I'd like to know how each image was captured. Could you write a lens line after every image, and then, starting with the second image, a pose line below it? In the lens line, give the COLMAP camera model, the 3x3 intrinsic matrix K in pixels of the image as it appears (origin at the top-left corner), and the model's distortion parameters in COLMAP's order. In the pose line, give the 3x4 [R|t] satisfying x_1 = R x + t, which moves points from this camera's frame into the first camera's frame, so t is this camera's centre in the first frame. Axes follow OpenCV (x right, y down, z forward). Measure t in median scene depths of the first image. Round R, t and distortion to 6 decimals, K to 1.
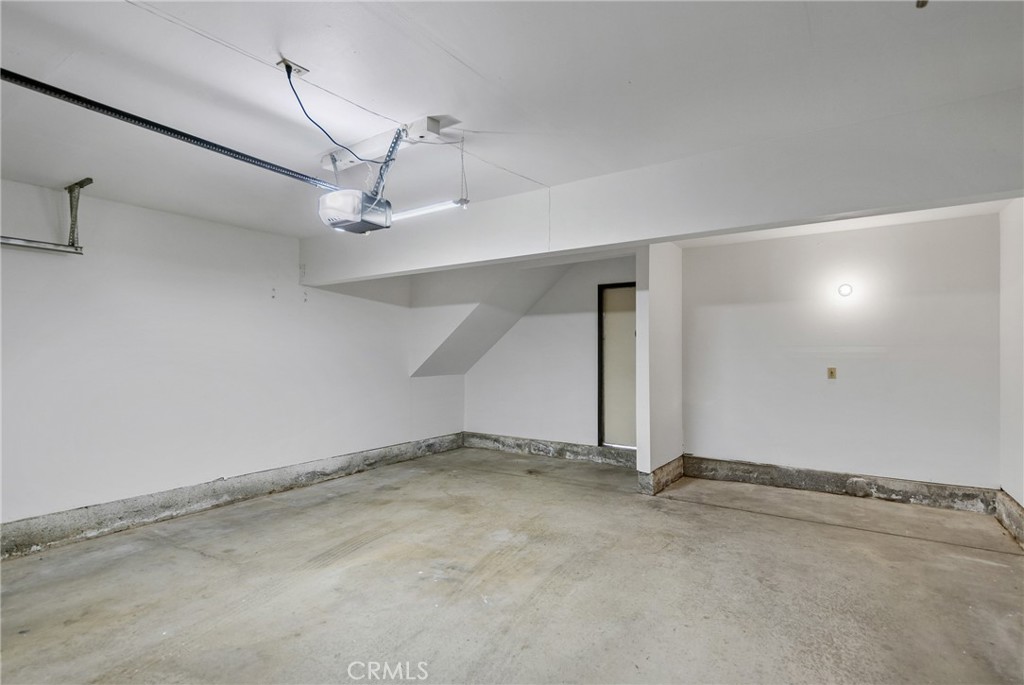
lens RADIAL K [[534.1, 0, 512.1], [0, 534.1, 345.8], [0, 0, 1]] dist [0.001687, 0.000378]
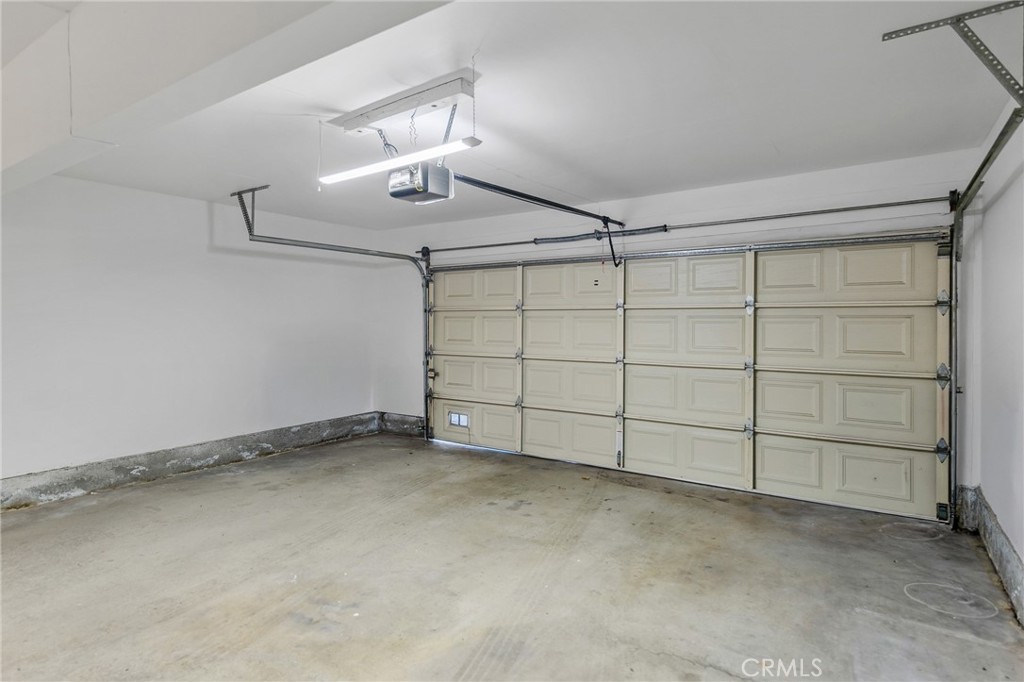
lens RADIAL K [[534.1, 0, 512.0], [0, 534.1, 336.5], [0, 0, 1]] dist [0.001687, 0.000378]
pose [[-0.998882, 0.004889, -0.047027, -0.377886], [0.004427, 0.999941, 0.009919, 0.017311], [0.047073, 0.009700, -0.998844, 1.856666]]
